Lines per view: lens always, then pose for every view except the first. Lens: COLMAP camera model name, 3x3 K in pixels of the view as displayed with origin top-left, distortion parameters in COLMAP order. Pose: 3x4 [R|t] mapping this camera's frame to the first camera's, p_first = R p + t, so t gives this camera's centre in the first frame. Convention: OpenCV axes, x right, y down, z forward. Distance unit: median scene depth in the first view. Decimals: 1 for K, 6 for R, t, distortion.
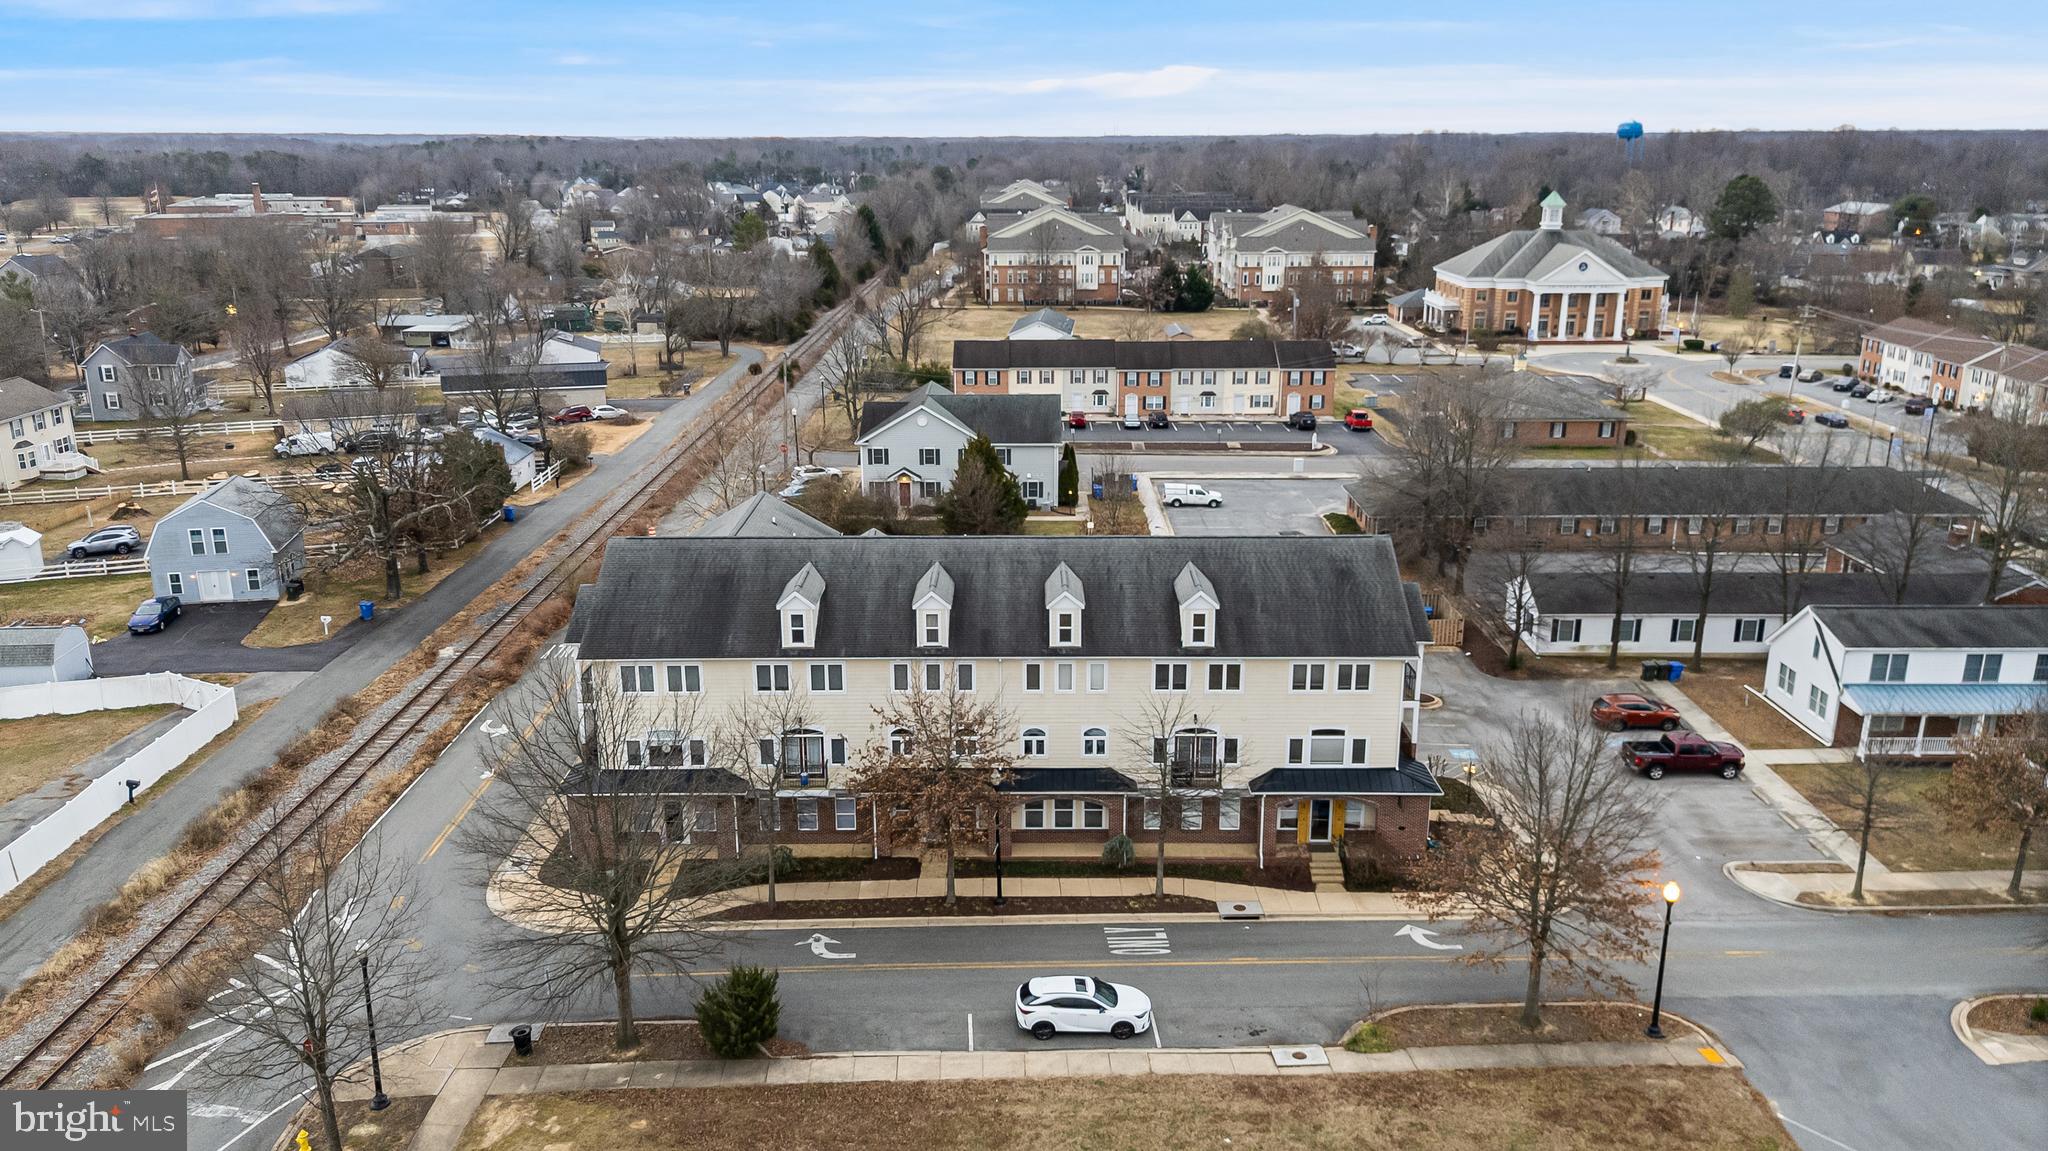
lens RADIAL K [[1470.9, 0, 1027.1], [0, 1470.9, 568.3], [0, 0, 1]] dist [0.046890, -0.000765]
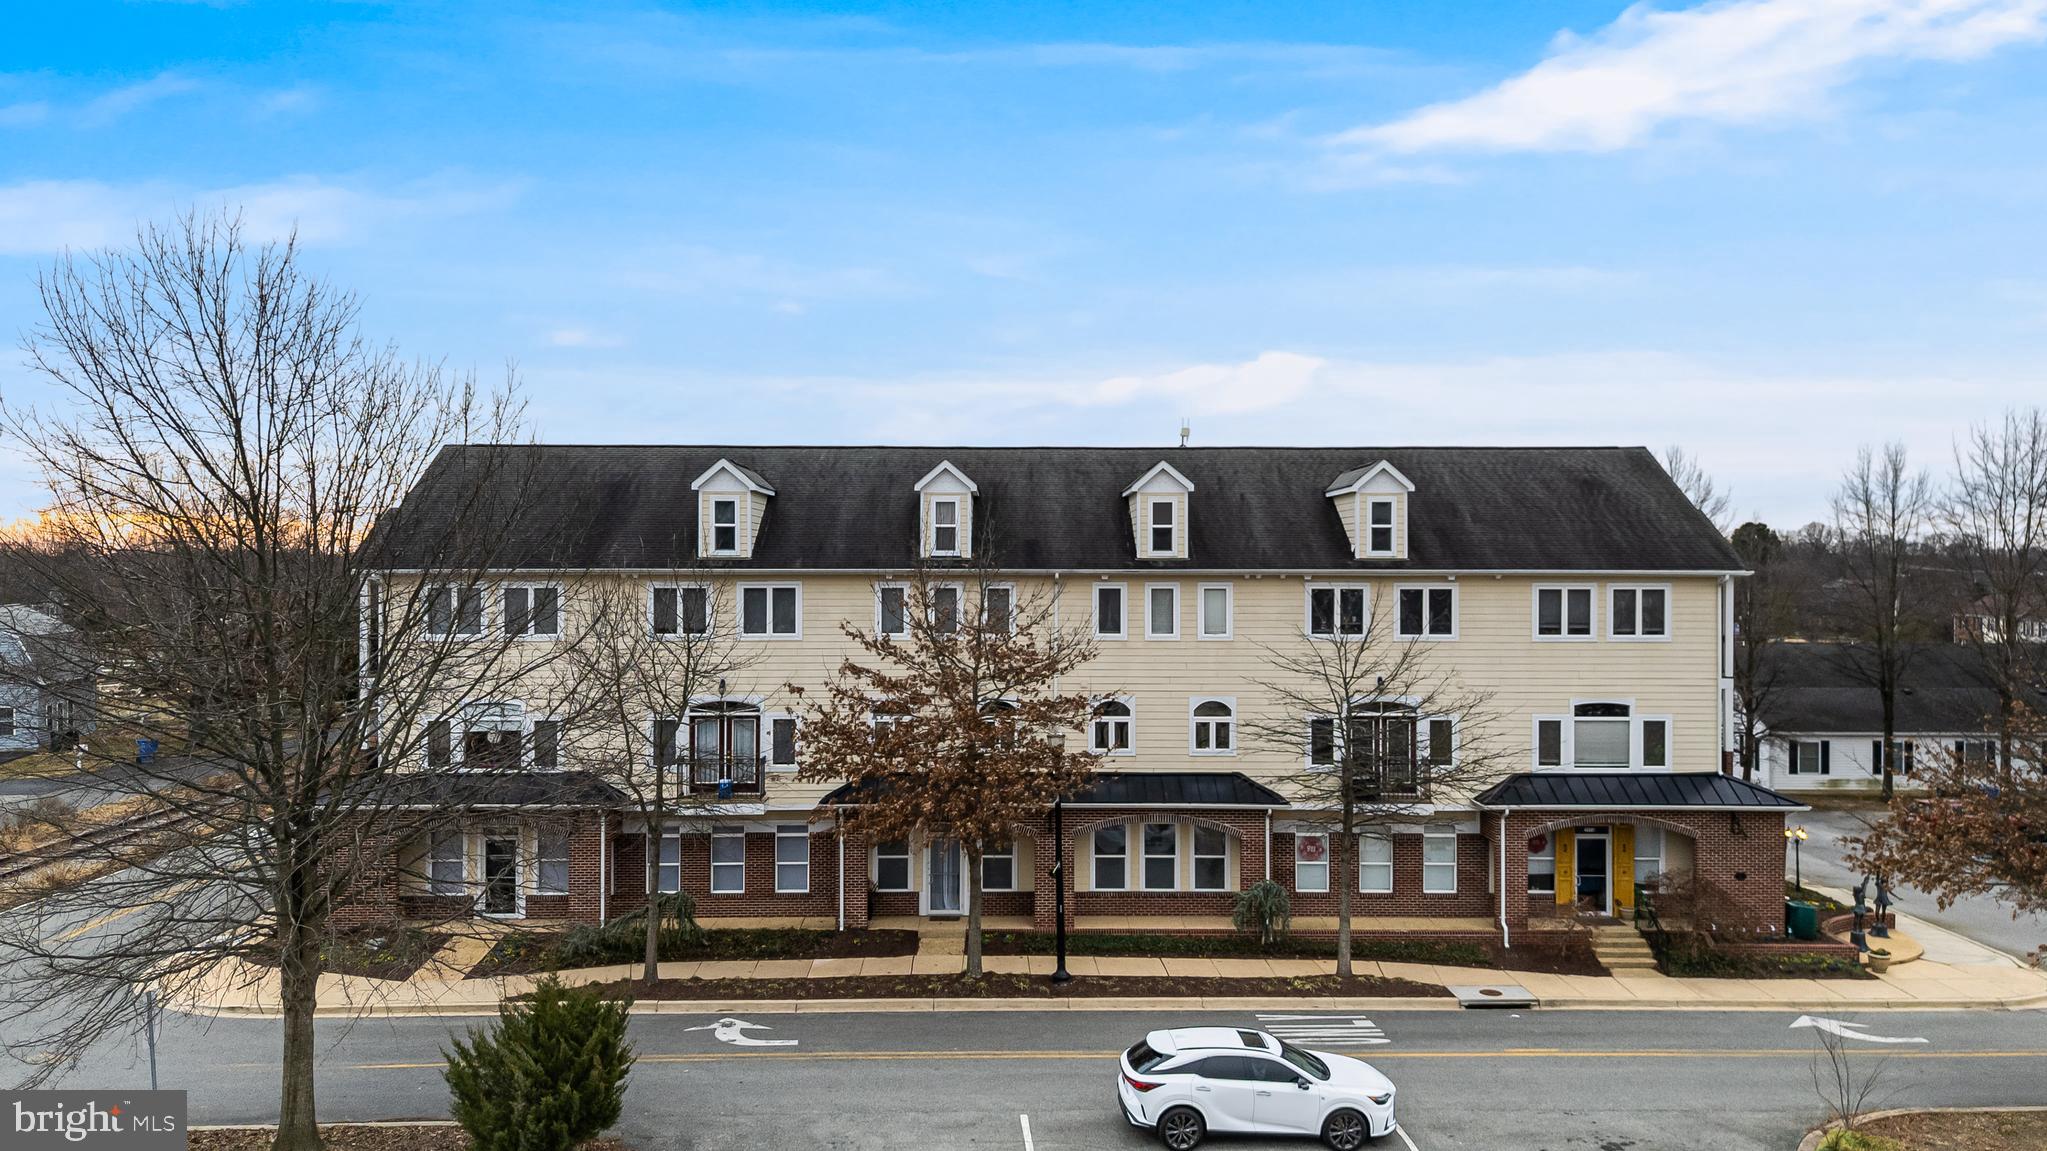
lens RADIAL K [[1501.2, 0, 1023.5], [0, 1501.2, 575.5], [0, 0, 1]] dist [0.062528, -0.084005]
pose [[0.999945, 0.002895, 0.010050, -0.037664], [-0.000169, 0.965275, -0.261237, 0.220019], [-0.010457, 0.261221, 0.965223, 0.395467]]
